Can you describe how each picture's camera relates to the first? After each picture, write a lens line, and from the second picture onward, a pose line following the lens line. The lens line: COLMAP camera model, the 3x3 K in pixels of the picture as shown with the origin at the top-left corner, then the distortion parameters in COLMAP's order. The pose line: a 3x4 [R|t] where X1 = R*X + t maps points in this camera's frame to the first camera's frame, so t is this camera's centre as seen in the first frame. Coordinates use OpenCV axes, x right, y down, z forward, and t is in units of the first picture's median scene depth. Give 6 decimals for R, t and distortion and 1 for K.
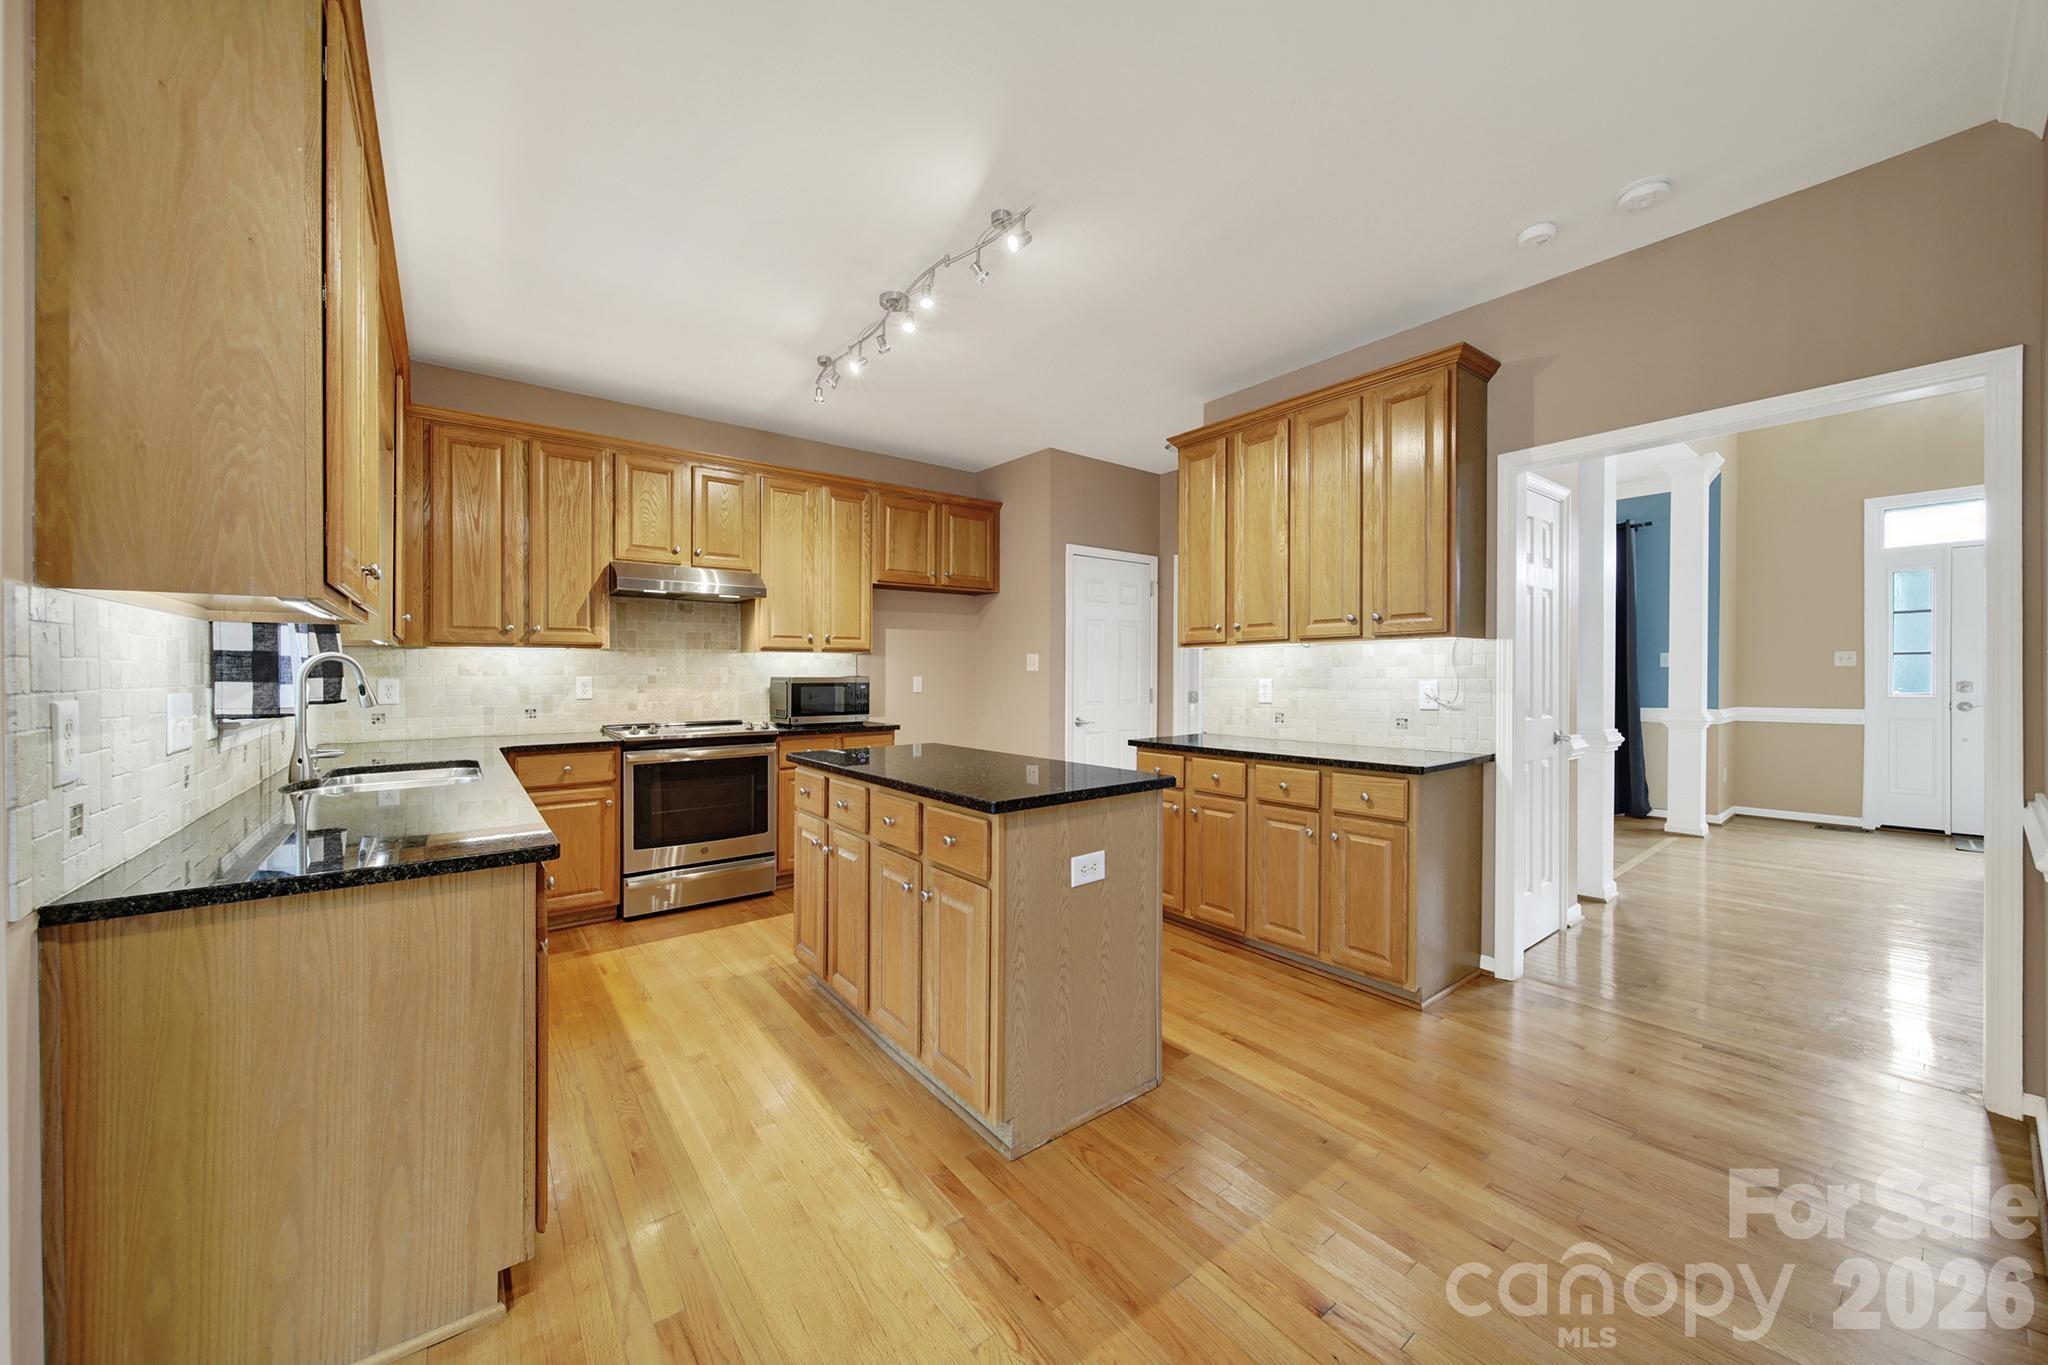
lens RADIAL K [[729.1, 0, 1024.0], [0, 729.1, 682.5], [0, 0, 1]] dist [-0.001764, -0.000214]
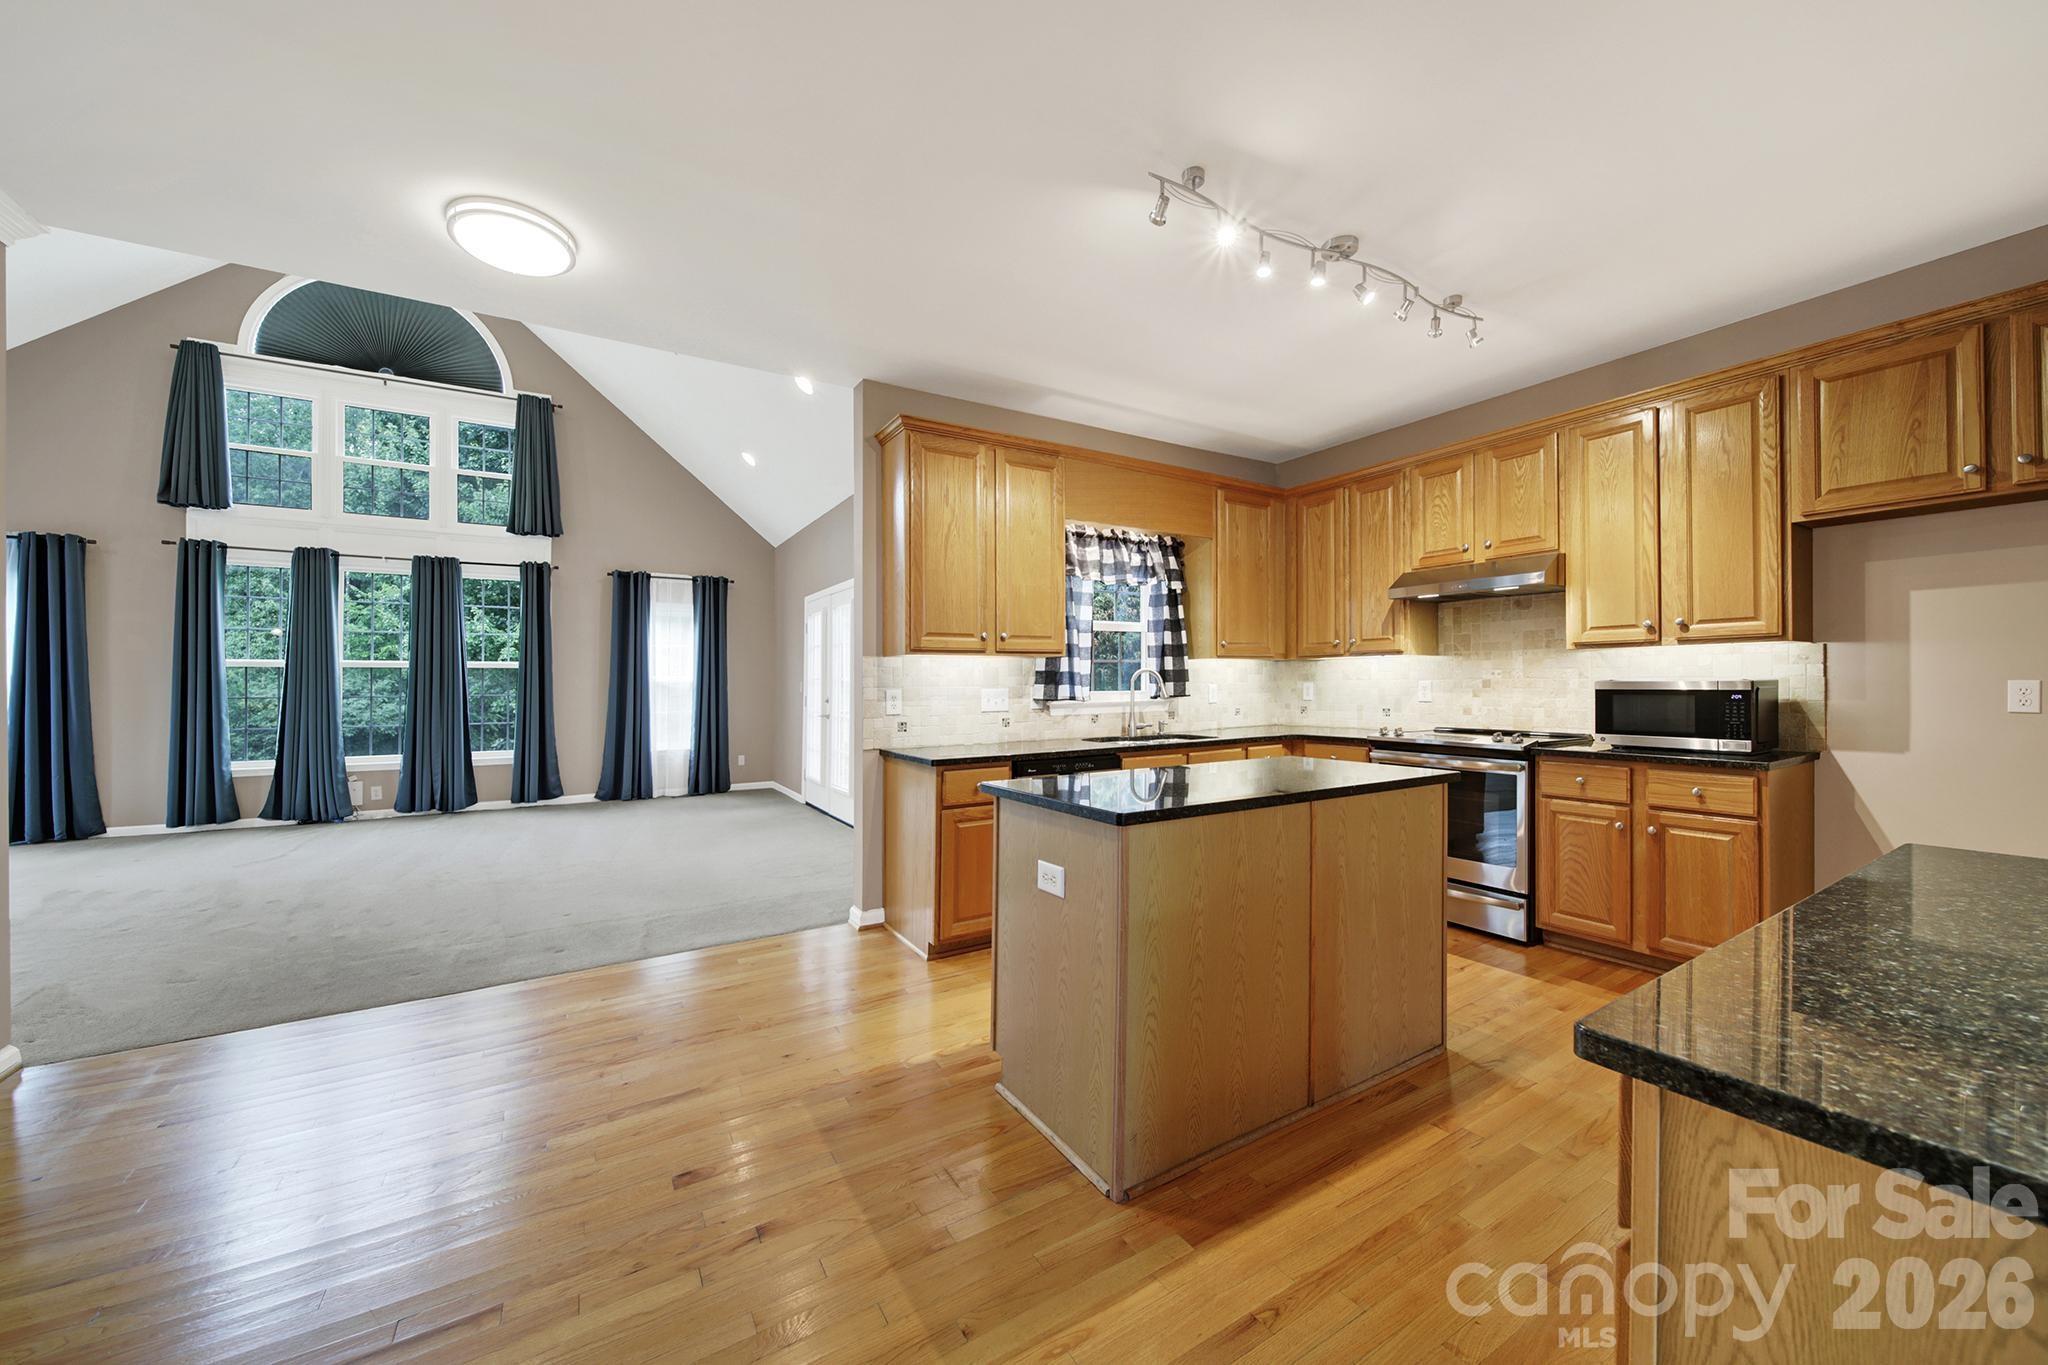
lens RADIAL K [[739.1, 0, 1022.3], [0, 739.1, 676.3], [0, 0, 1]] dist [-0.002262, -0.000434]
pose [[-0.123586, -0.004064, -0.992325, 0.605030], [-0.005343, 0.999980, -0.003430, -0.008288], [0.992319, 0.004878, -0.123606, 0.604778]]
